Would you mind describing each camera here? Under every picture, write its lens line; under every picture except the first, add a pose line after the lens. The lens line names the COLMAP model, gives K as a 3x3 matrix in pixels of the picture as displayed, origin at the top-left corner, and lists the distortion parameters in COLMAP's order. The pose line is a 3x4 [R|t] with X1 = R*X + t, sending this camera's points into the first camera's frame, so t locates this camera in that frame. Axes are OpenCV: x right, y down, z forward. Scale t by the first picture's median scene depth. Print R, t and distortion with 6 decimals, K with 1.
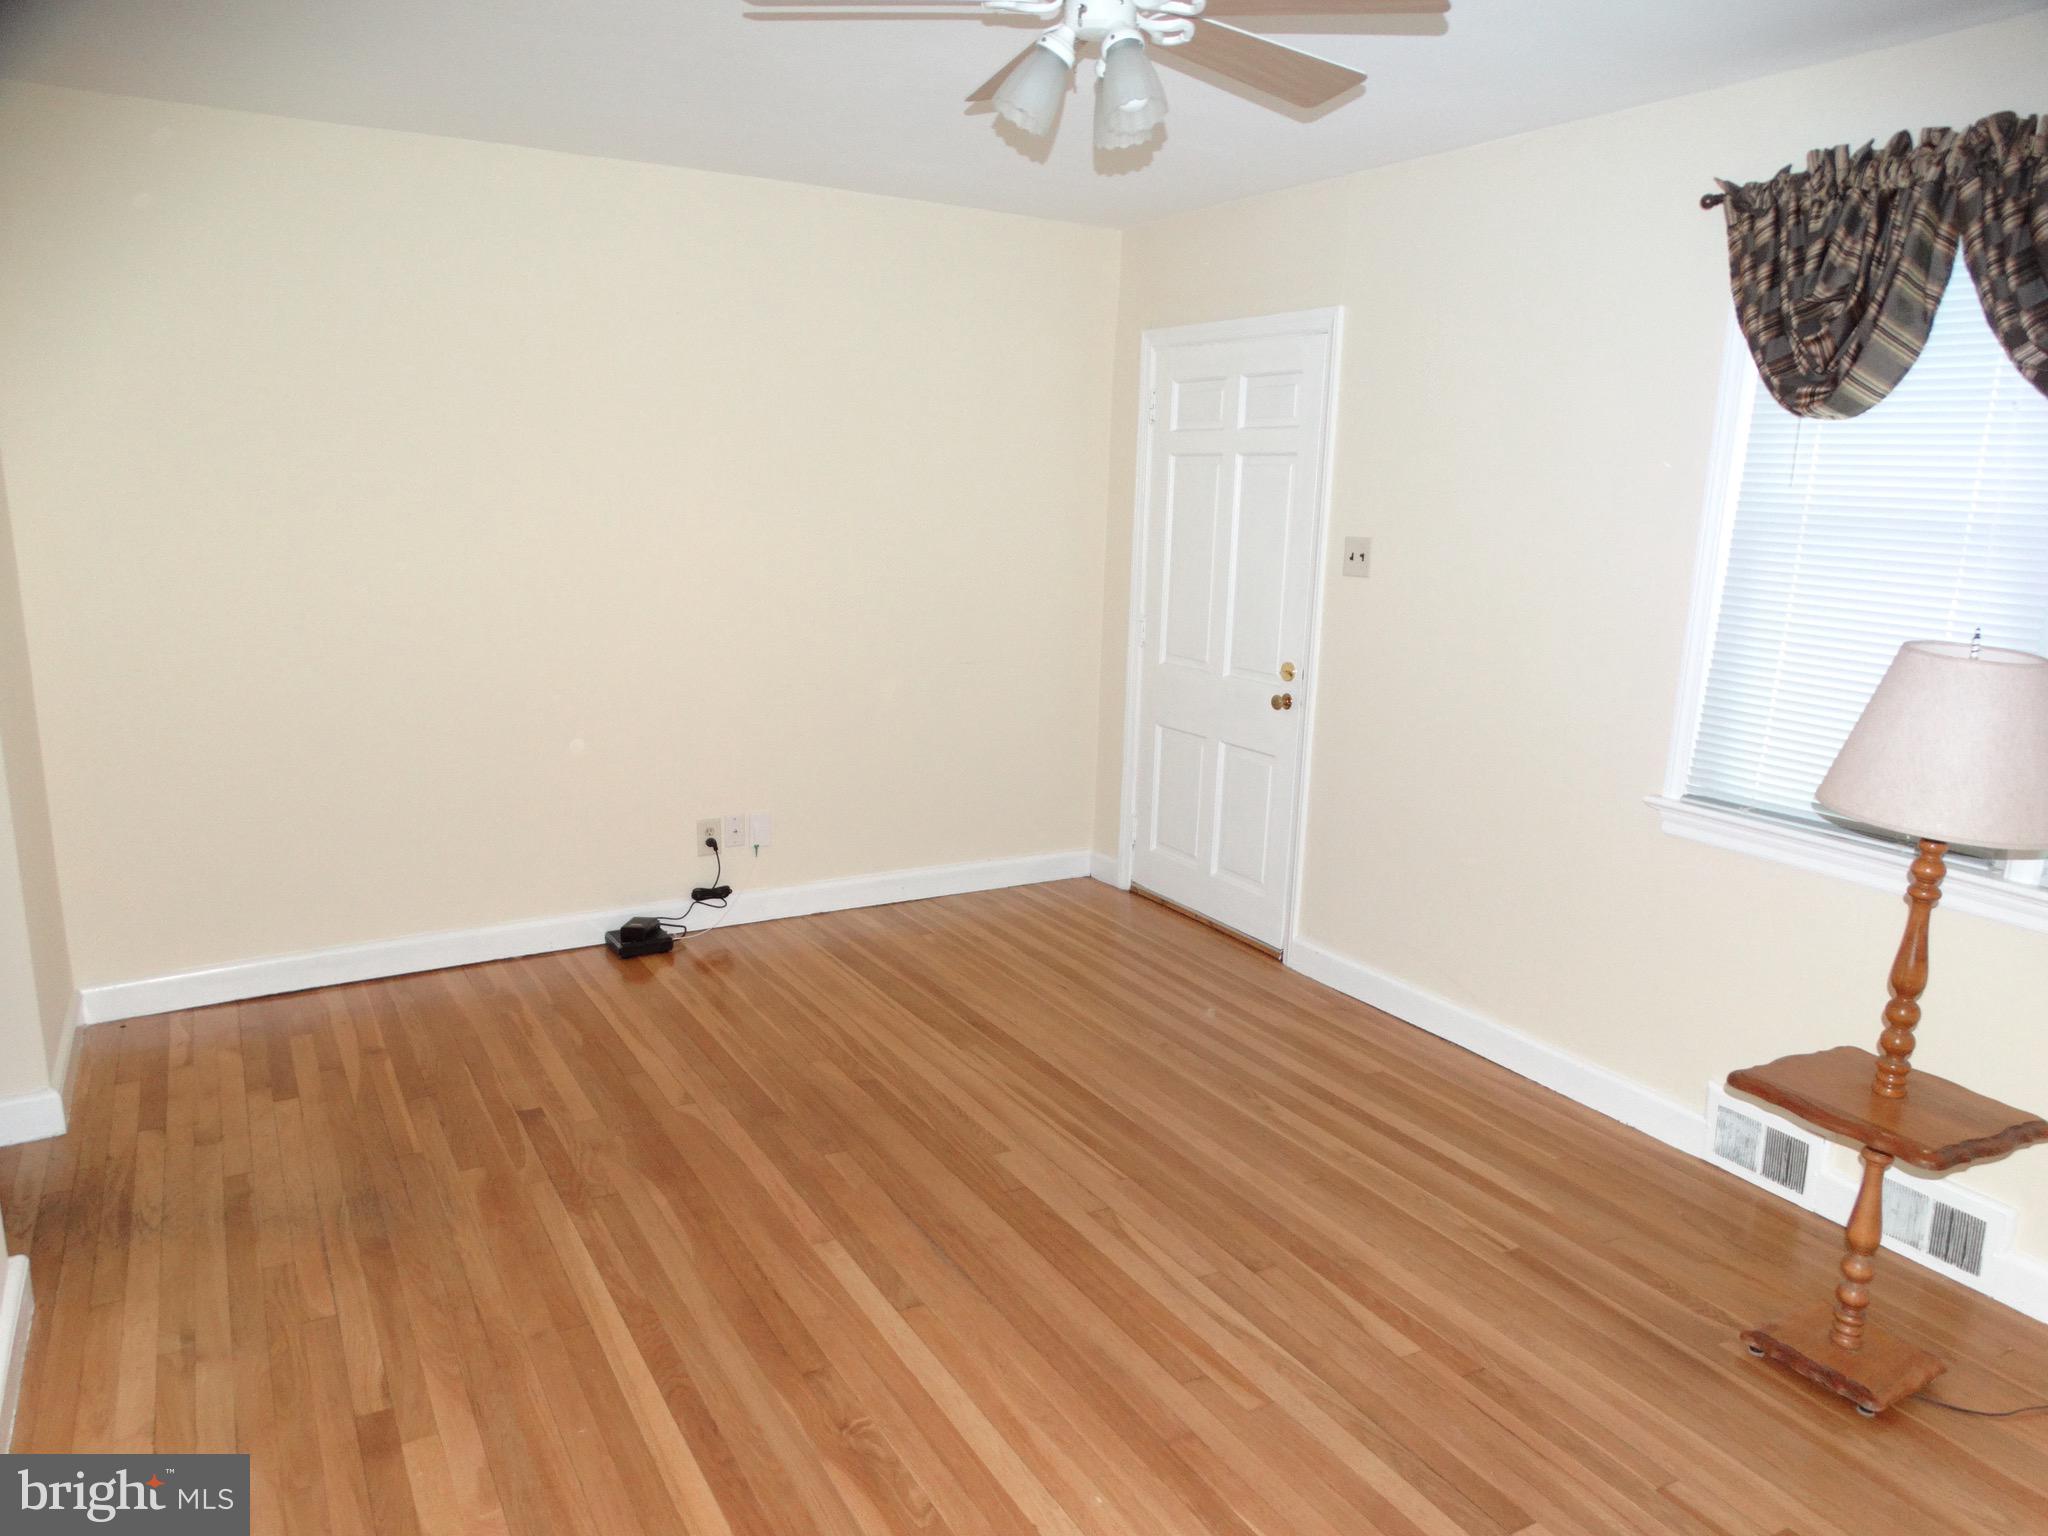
lens RADIAL K [[1549.7, 0, 1044.0], [0, 1549.7, 777.4], [0, 0, 1]] dist [0.066696, 0.008897]
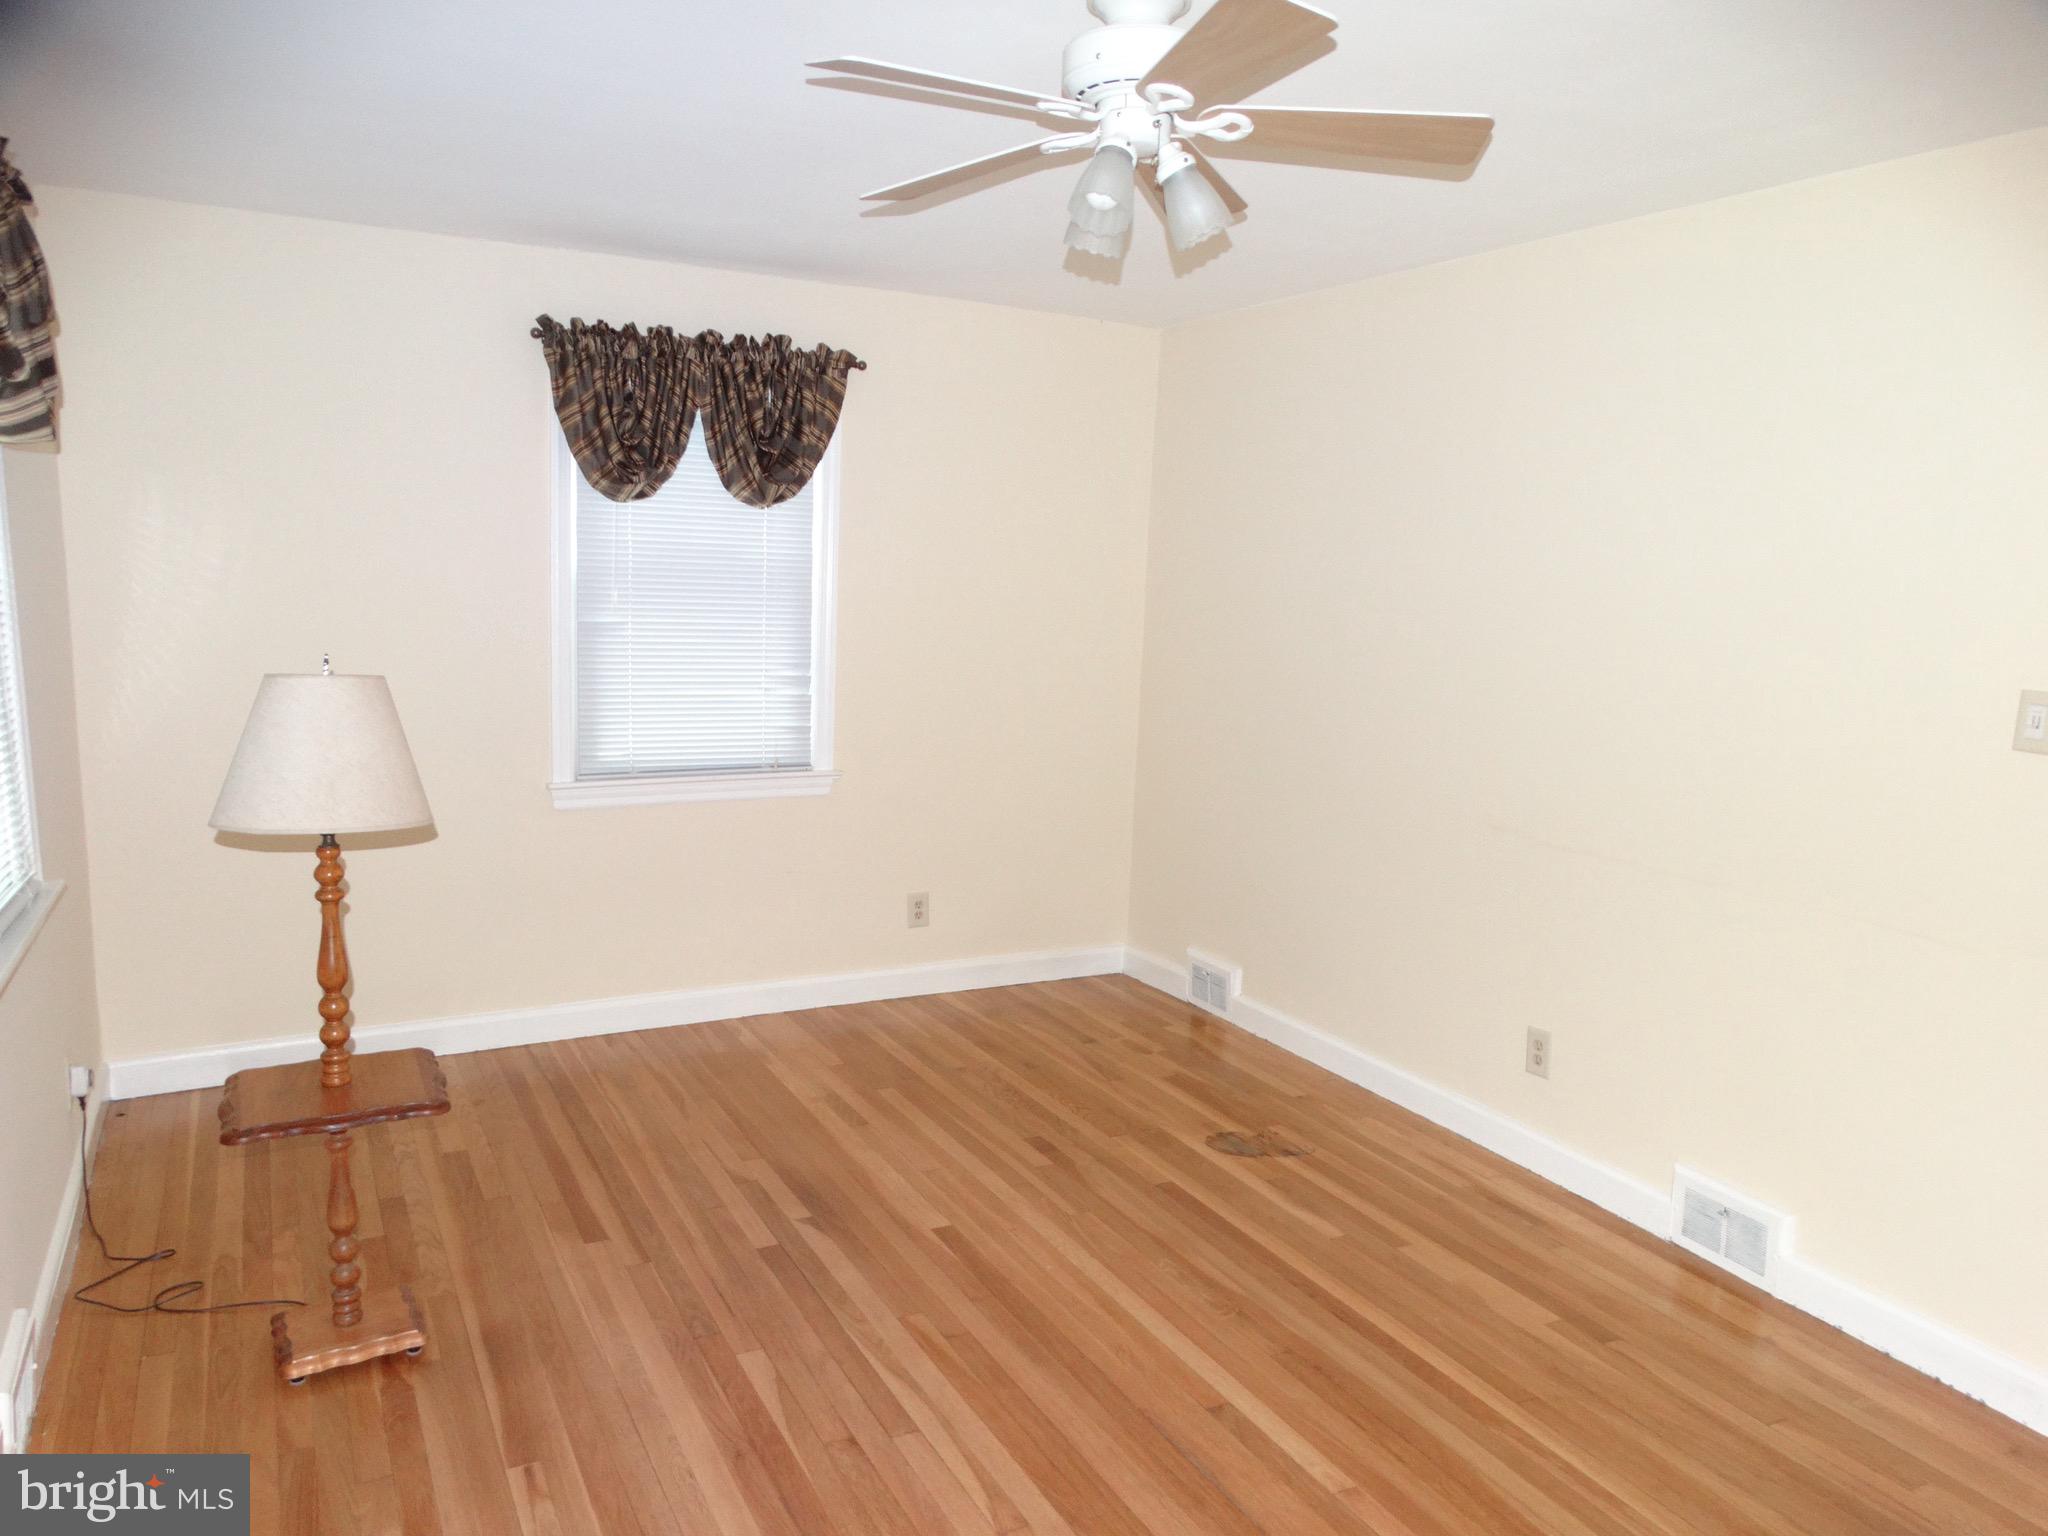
lens RADIAL K [[1548.8, 0, 1037.0], [0, 1548.8, 766.7], [0, 0, 1]] dist [0.056818, 0.002101]
pose [[-0.997373, -0.070399, 0.017039, 0.040462], [-0.059712, 0.932306, 0.356708, -0.370646], [-0.040998, 0.354754, -0.934060, 1.681734]]
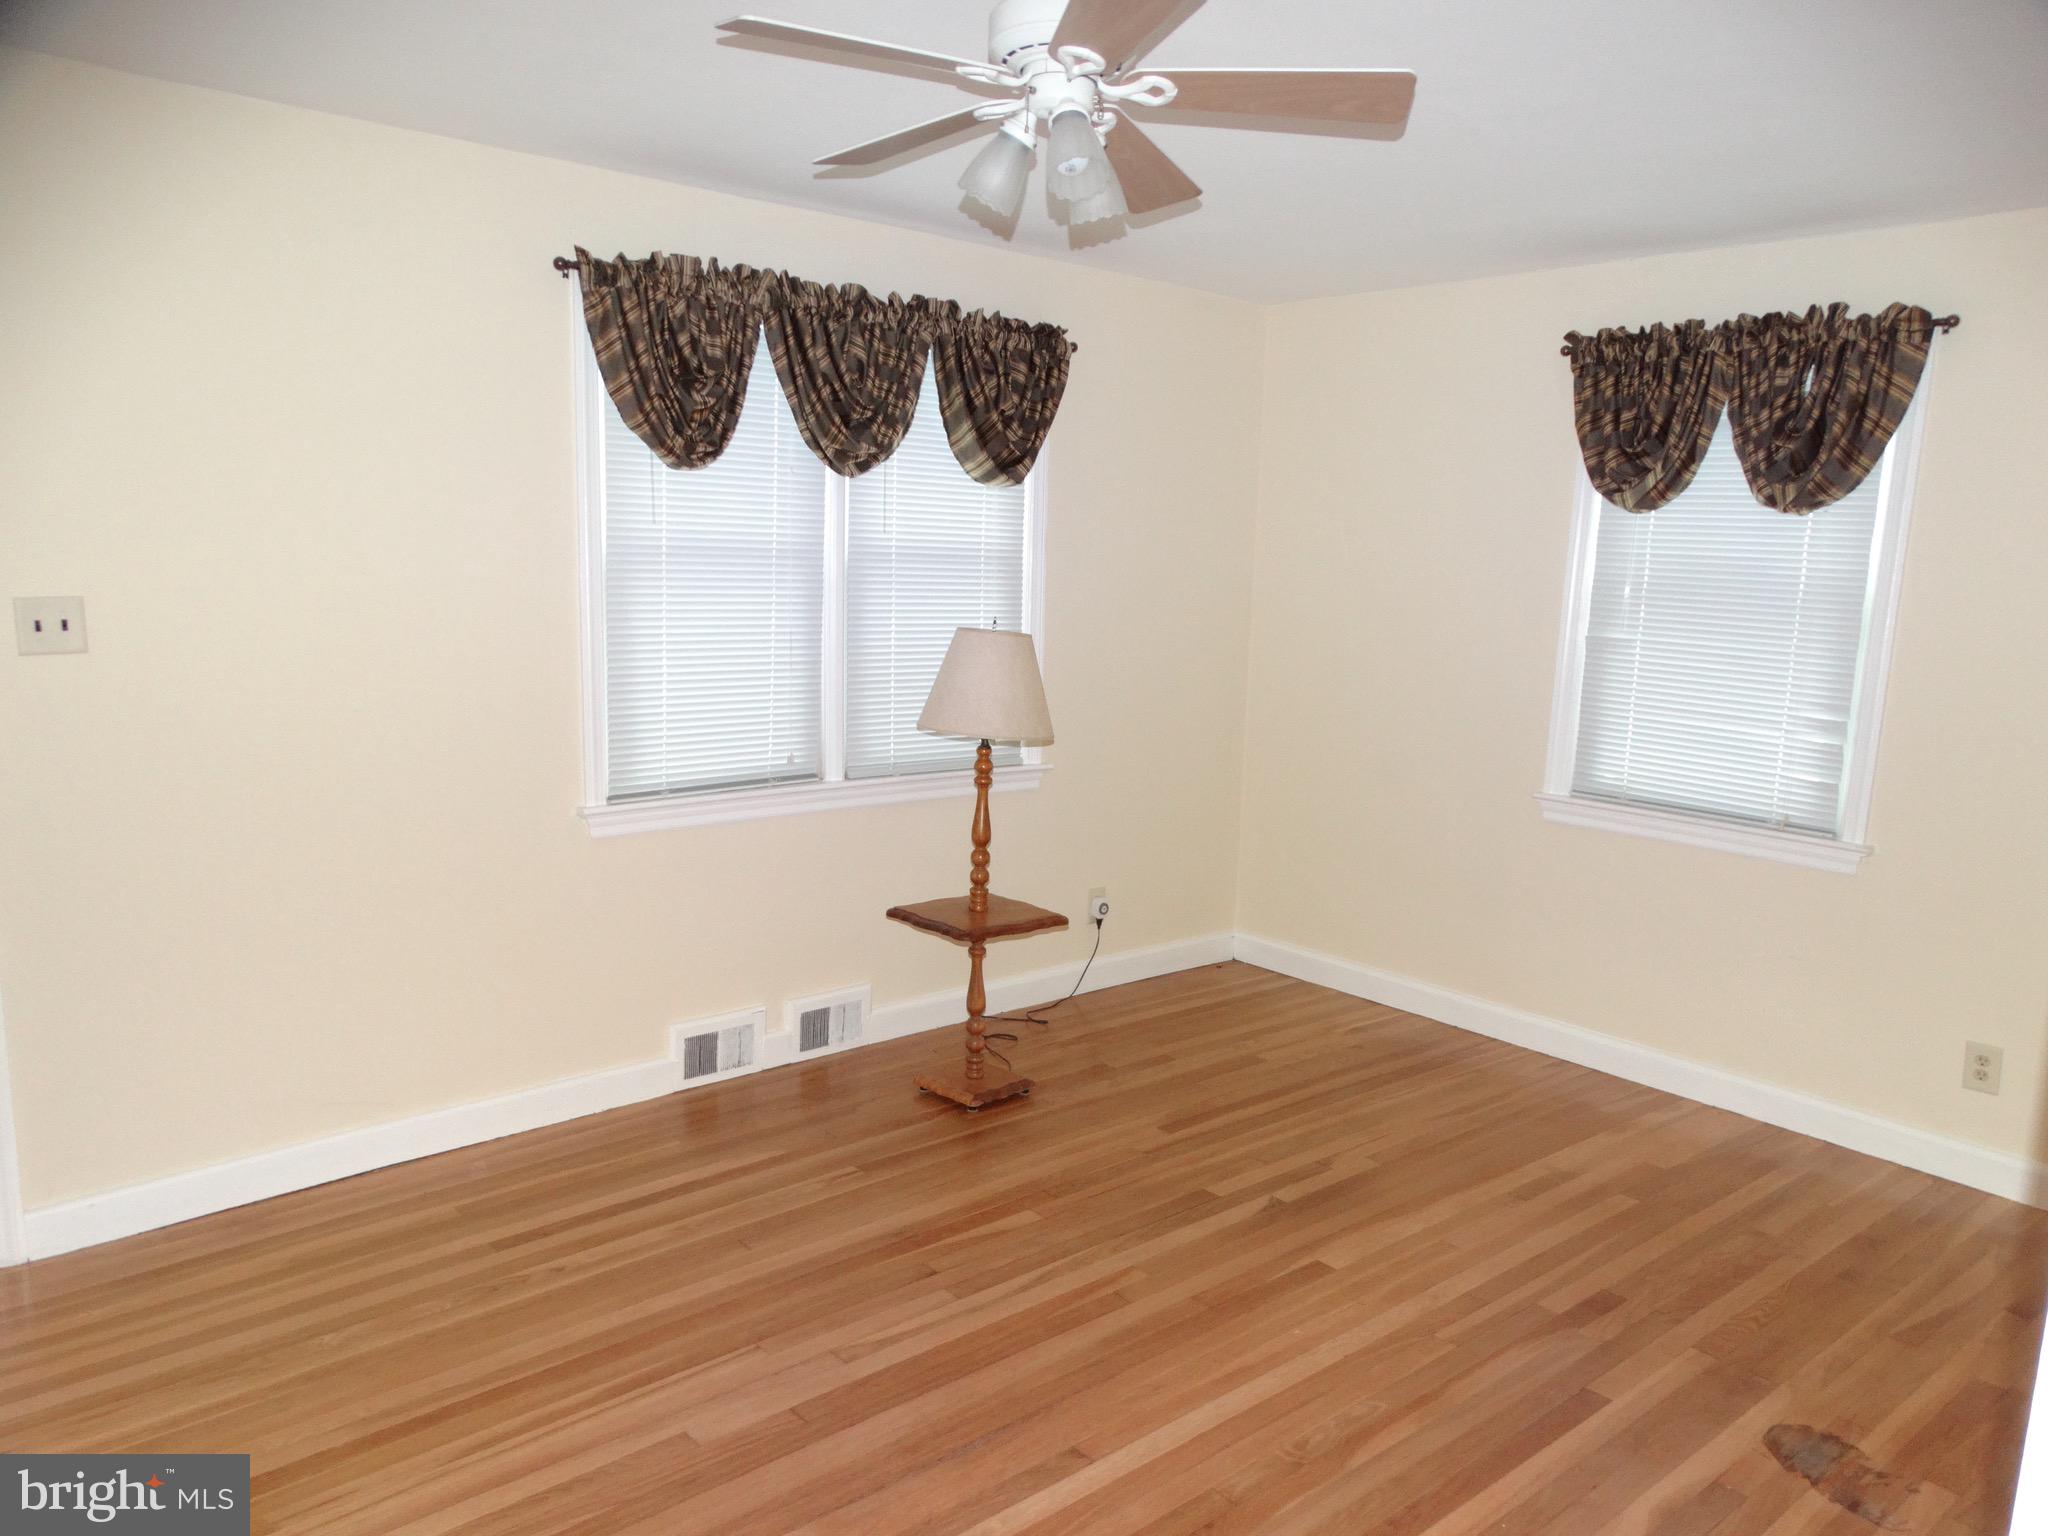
lens RADIAL K [[1549.7, 0, 1044.0], [0, 1549.7, 777.4], [0, 0, 1]] dist [0.066696, 0.008897]
pose [[-0.205018, -0.194949, 0.959147, -0.827487], [0.166395, 0.958755, 0.230436, -0.239581], [-0.964510, 0.206841, -0.164123, 1.019800]]
